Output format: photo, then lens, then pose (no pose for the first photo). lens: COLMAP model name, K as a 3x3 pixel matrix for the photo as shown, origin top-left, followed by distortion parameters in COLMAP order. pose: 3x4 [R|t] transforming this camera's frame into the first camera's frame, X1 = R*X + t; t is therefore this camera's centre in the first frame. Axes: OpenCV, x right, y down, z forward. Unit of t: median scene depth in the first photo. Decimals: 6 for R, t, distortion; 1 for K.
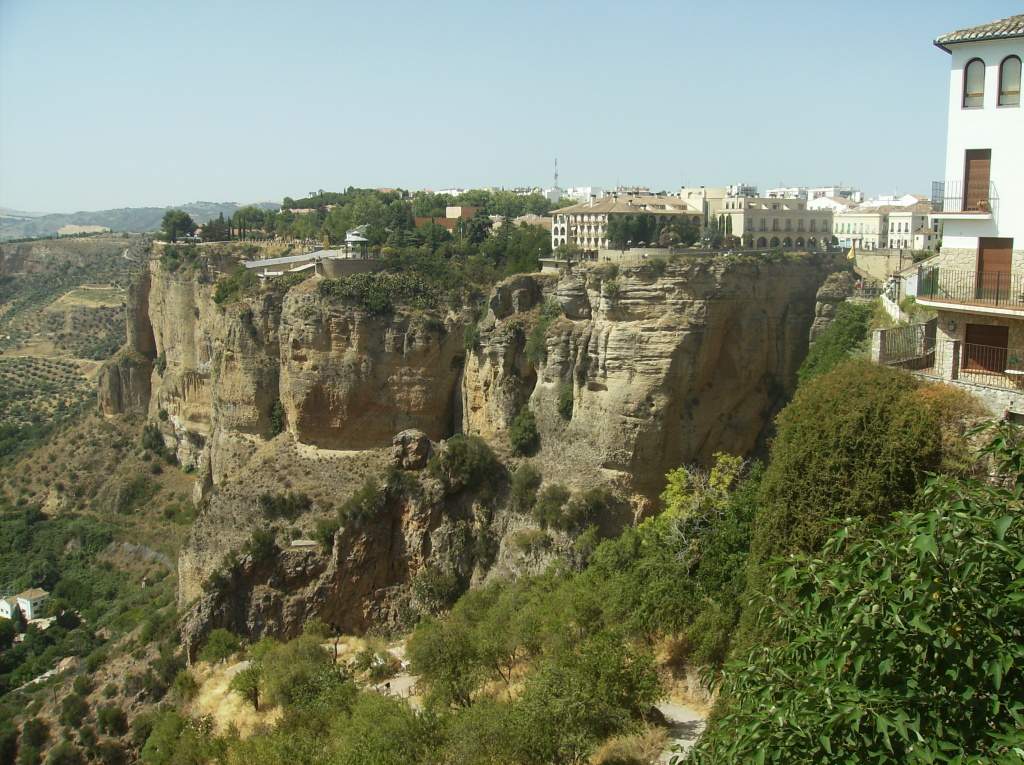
lens RADIAL K [[1010.7, 0, 519.4], [0, 1010.7, 382.9], [0, 0, 1]] dist [-0.144123, 0.112759]
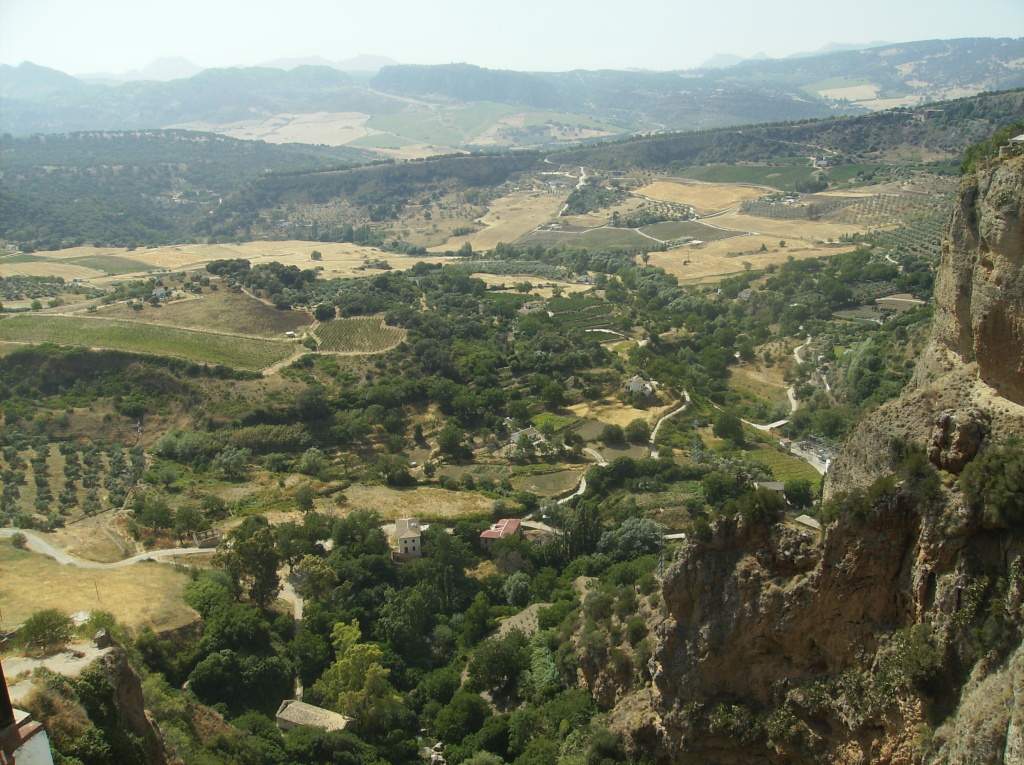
lens RADIAL K [[1002.8, 0, 512.0], [0, 1002.8, 382.5], [0, 0, 1]] dist [-0.133080, 0.099375]
pose [[0.483622, 0.235734, -0.842935, 0.219900], [-0.095114, 0.971501, 0.217117, -0.062081], [0.870094, -0.024828, 0.492261, 0.382573]]
